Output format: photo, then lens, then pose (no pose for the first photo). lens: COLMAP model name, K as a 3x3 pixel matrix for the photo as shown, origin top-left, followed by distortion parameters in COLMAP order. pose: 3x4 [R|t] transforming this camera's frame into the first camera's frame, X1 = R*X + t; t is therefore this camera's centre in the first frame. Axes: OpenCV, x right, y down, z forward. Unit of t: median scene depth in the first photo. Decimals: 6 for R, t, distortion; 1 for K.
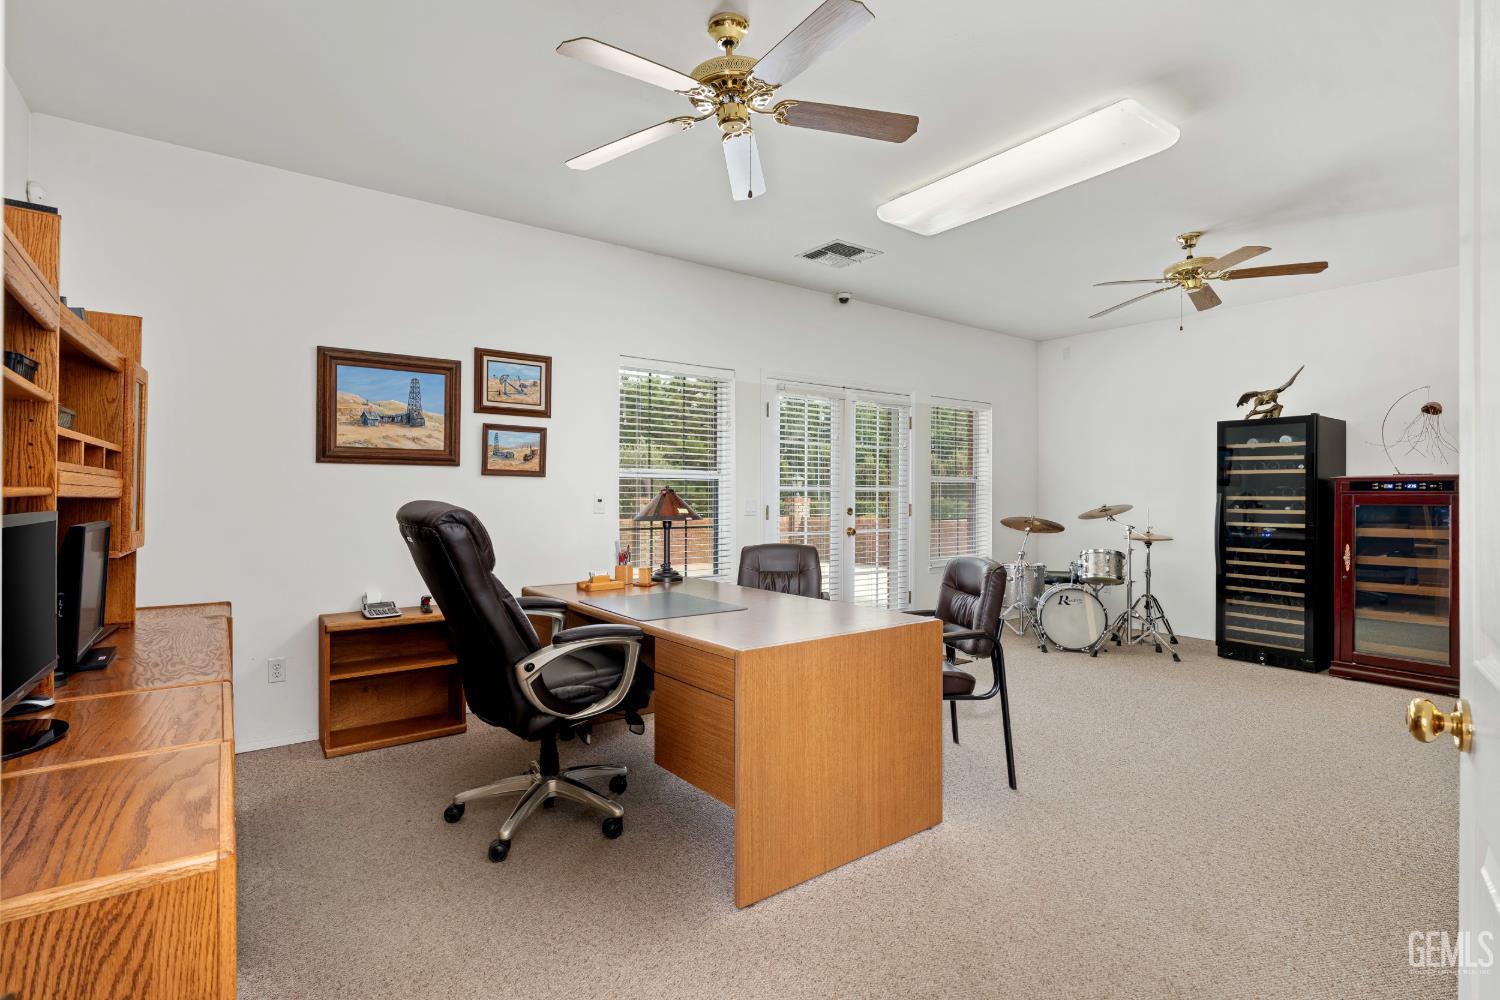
lens RADIAL K [[706.2, 0, 747.1], [0, 706.2, 492.8], [0, 0, 1]] dist [-0.009593, 0.000962]
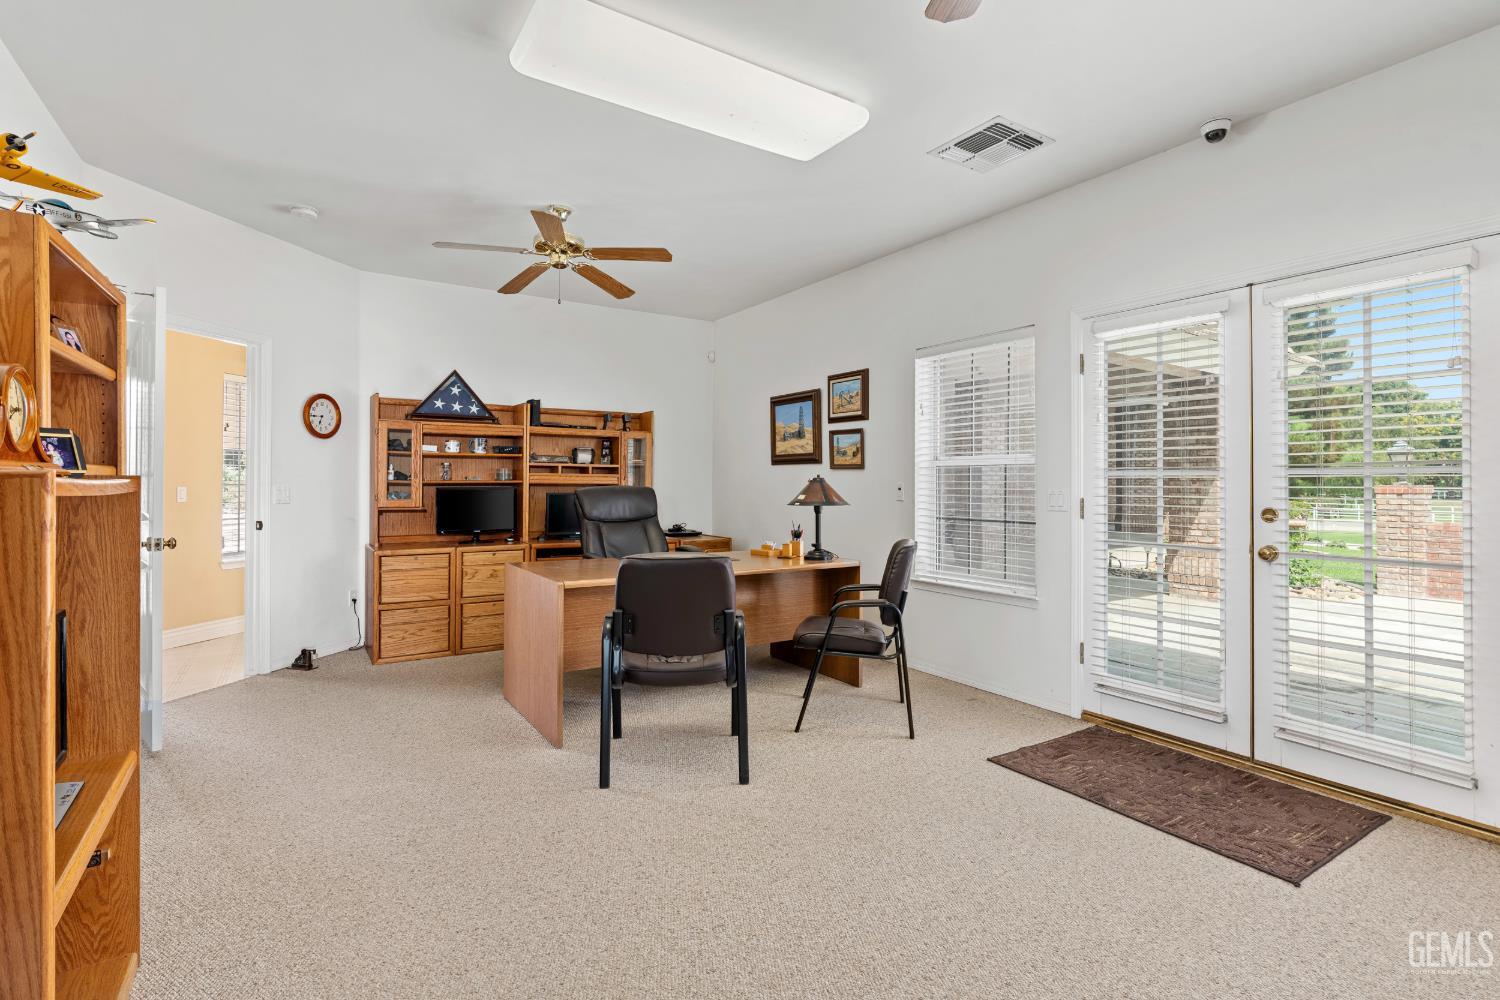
lens RADIAL K [[706.2, 0, 749.0], [0, 706.2, 488.8], [0, 0, 1]] dist [-0.009593, 0.000962]
pose [[-0.053839, 0.005482, -0.998535, 0.977902], [0.000089, 0.999985, 0.005485, 0.004925], [0.998550, 0.000207, -0.053838, 0.909211]]
